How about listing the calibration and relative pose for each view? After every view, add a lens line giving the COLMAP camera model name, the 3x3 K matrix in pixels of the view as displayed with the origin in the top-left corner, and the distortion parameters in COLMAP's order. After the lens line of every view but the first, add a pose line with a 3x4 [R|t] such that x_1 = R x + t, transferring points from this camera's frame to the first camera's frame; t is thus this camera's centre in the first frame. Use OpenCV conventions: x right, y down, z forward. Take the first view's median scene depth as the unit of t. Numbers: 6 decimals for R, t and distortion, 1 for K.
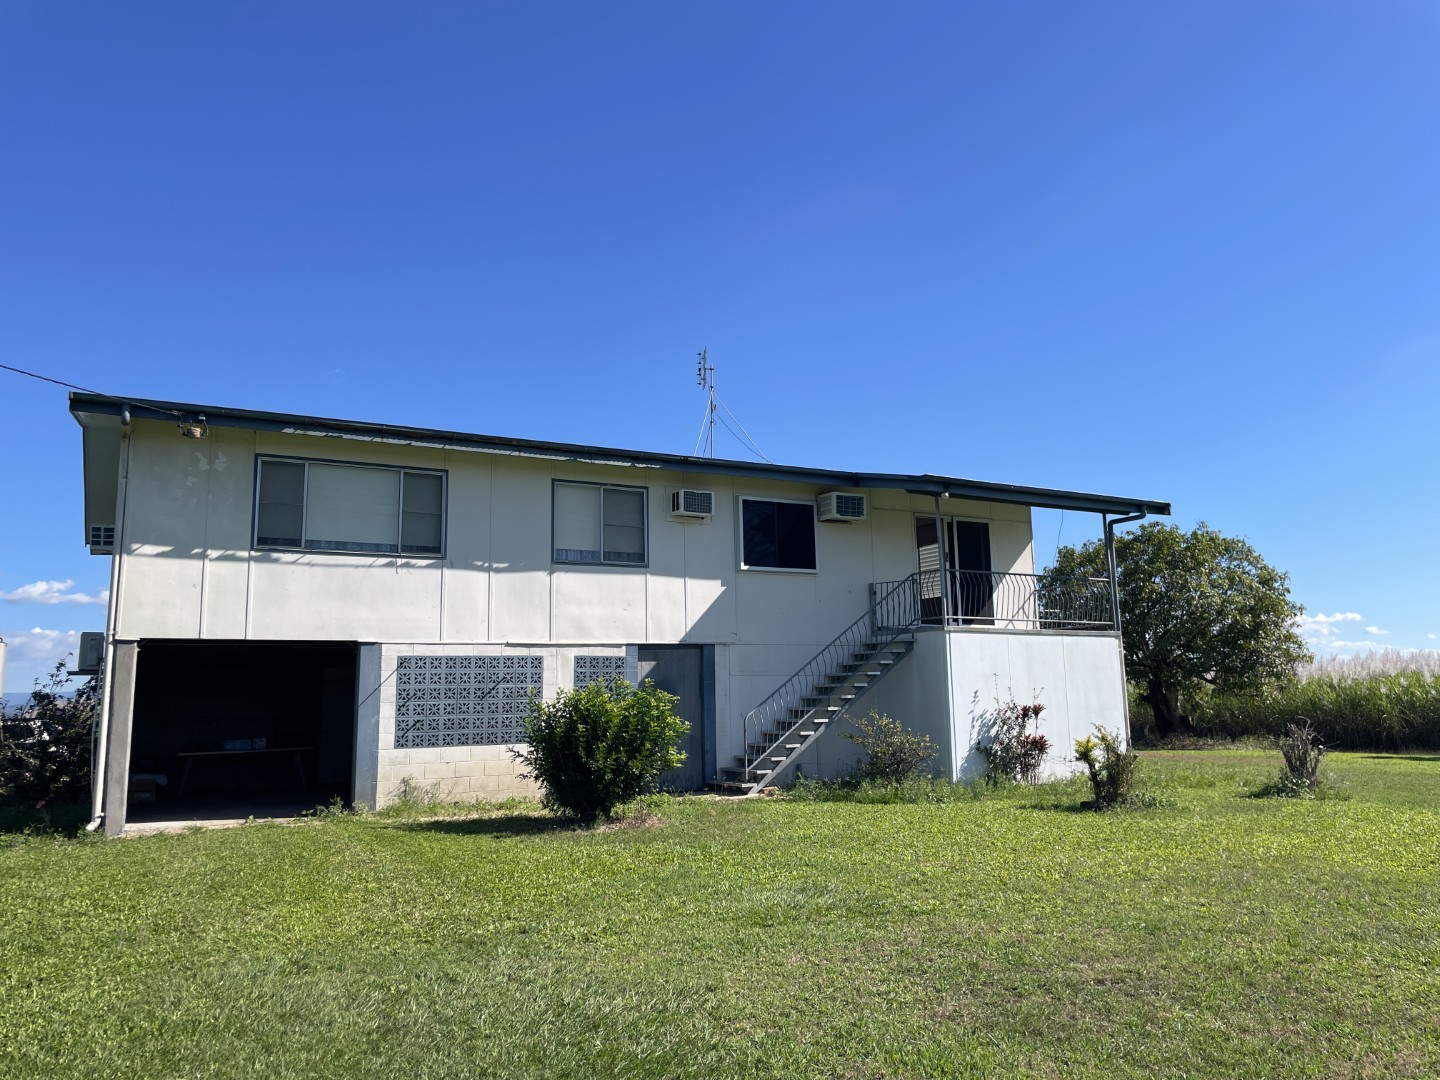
lens RADIAL K [[1073.3, 0, 720.4], [0, 1073.3, 537.6], [0, 0, 1]] dist [0.071433, -0.099671]
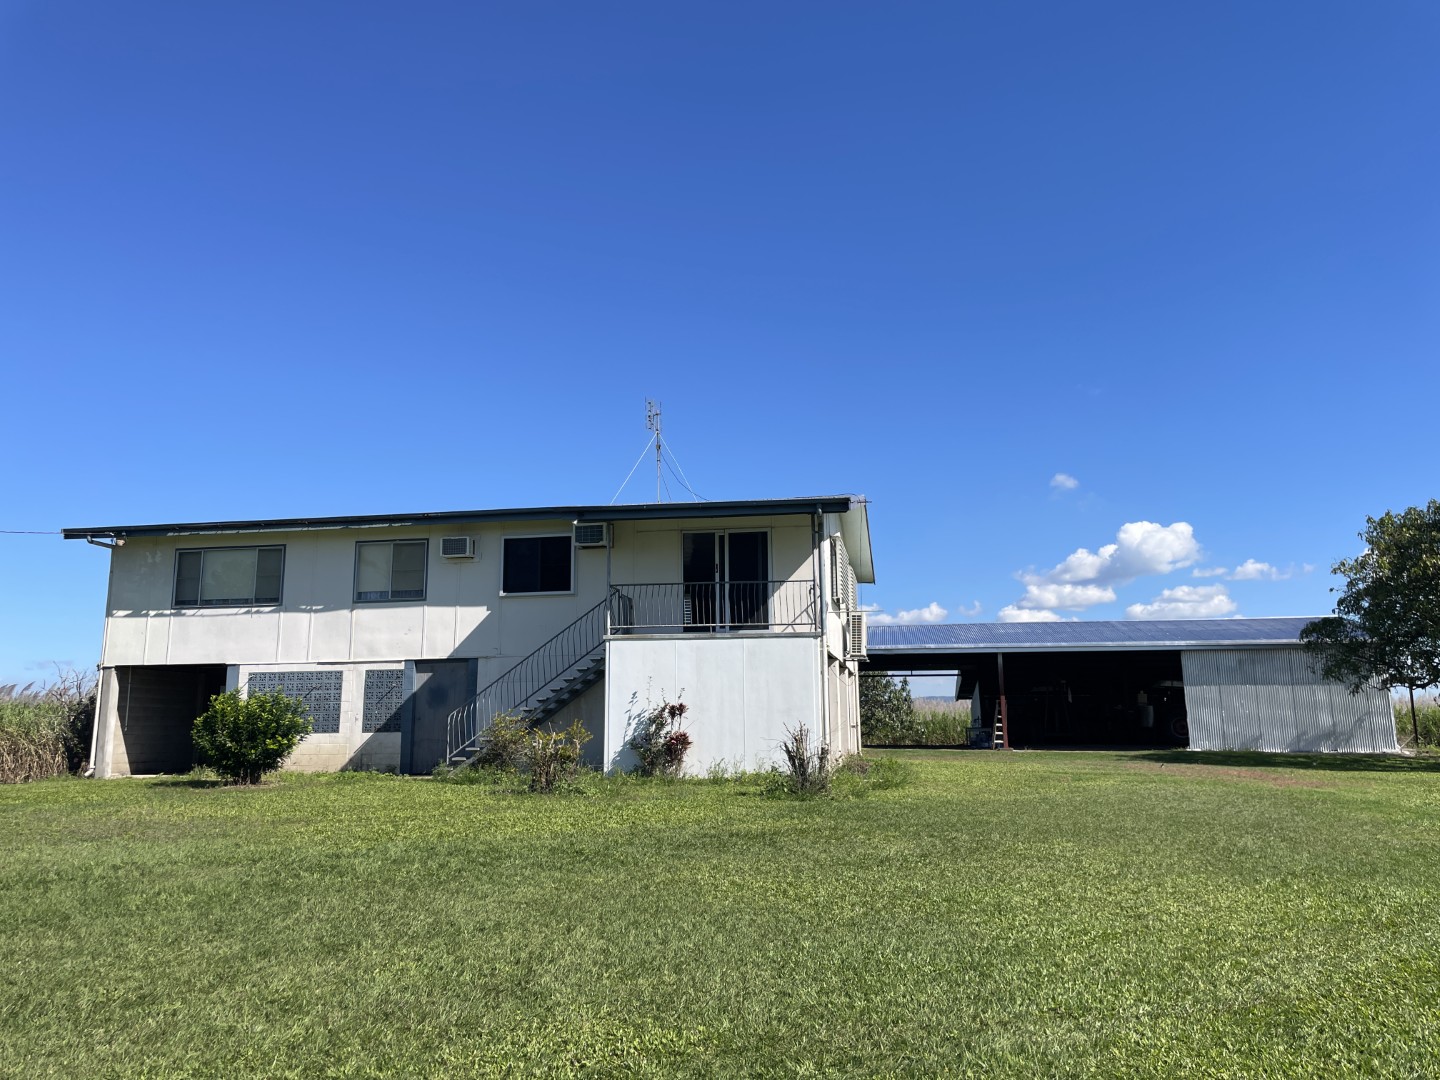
lens RADIAL K [[1073.3, 0, 717.9], [0, 1073.3, 531.8], [0, 0, 1]] dist [0.071433, -0.099671]
pose [[0.790563, -0.099644, -0.604220, 1.055591], [0.086966, 0.994941, -0.050293, 0.043166], [0.606175, -0.012786, 0.795229, 0.181350]]
